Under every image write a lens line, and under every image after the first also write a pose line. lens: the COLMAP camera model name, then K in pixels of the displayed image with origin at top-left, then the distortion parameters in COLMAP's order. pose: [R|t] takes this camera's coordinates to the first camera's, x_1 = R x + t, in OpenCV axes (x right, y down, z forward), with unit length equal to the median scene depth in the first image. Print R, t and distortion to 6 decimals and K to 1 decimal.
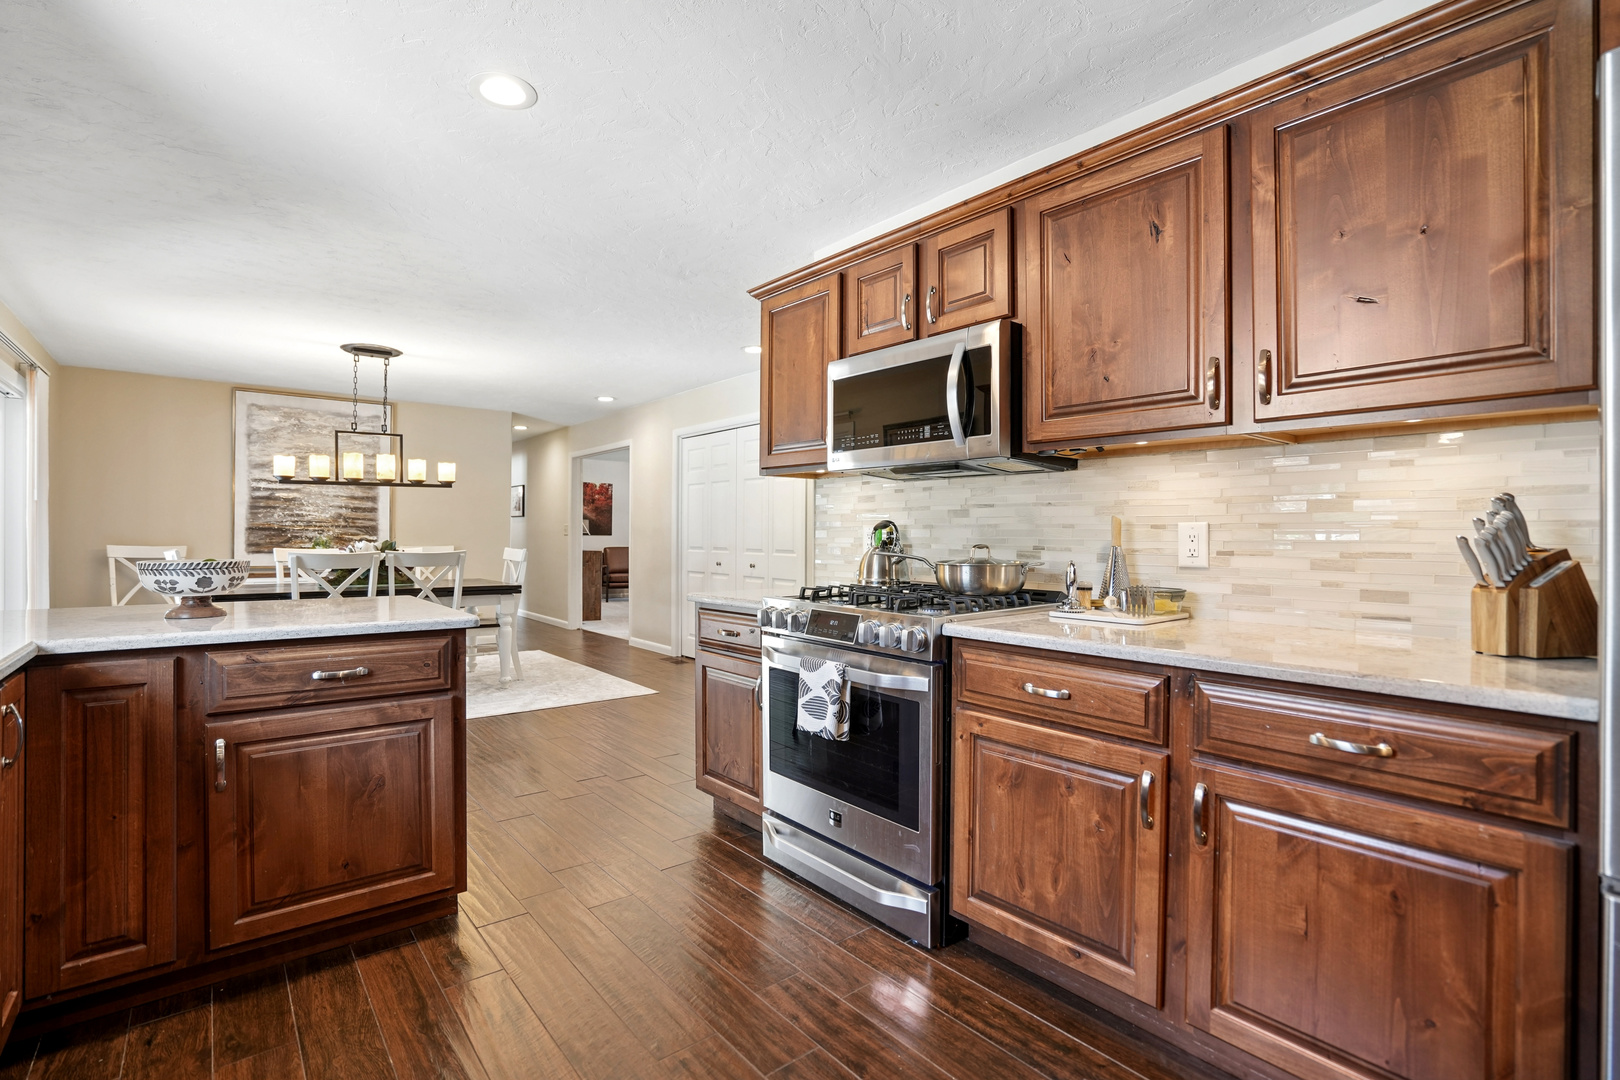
lens RADIAL K [[742.6, 0, 803.7], [0, 742.6, 538.1], [0, 0, 1]] dist [-0.025684, 0.002048]
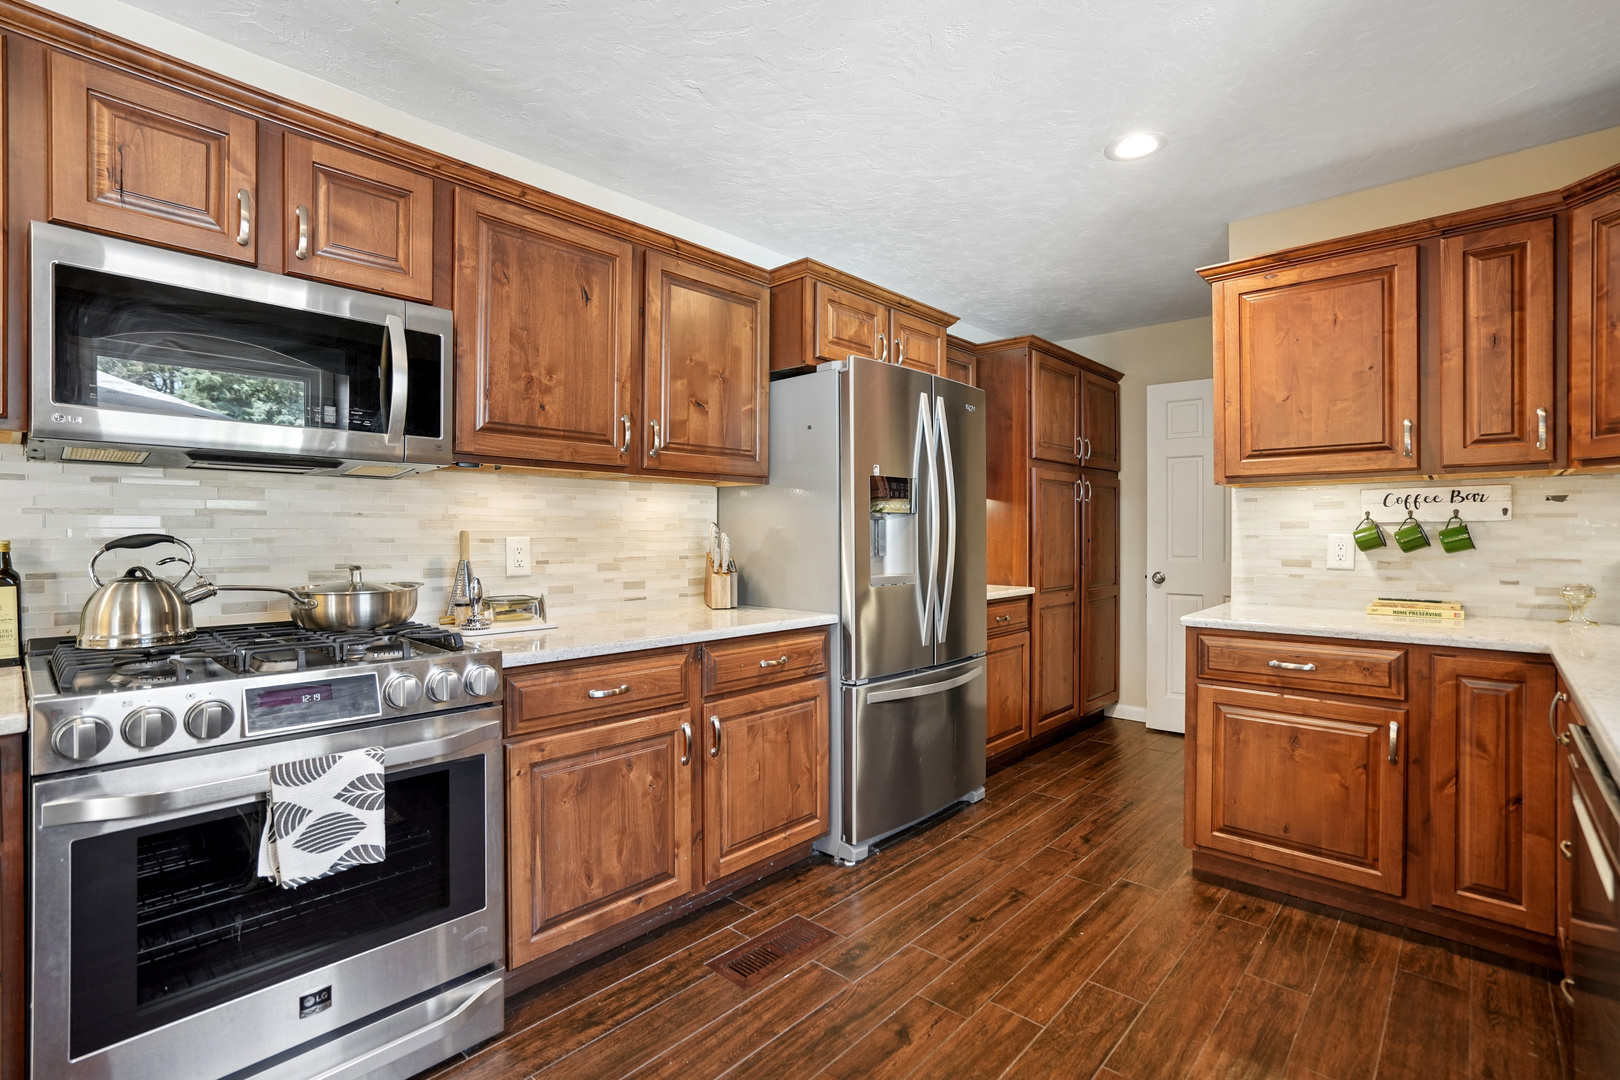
lens RADIAL K [[742.6, 0, 807.9], [0, 742.6, 539.9], [0, 0, 1]] dist [-0.025684, 0.002048]
pose [[-0.129585, -0.011022, 0.991507, -0.720809], [0.005784, 0.999913, 0.011871, -0.029494], [-0.991551, 0.007273, -0.129510, 0.745393]]
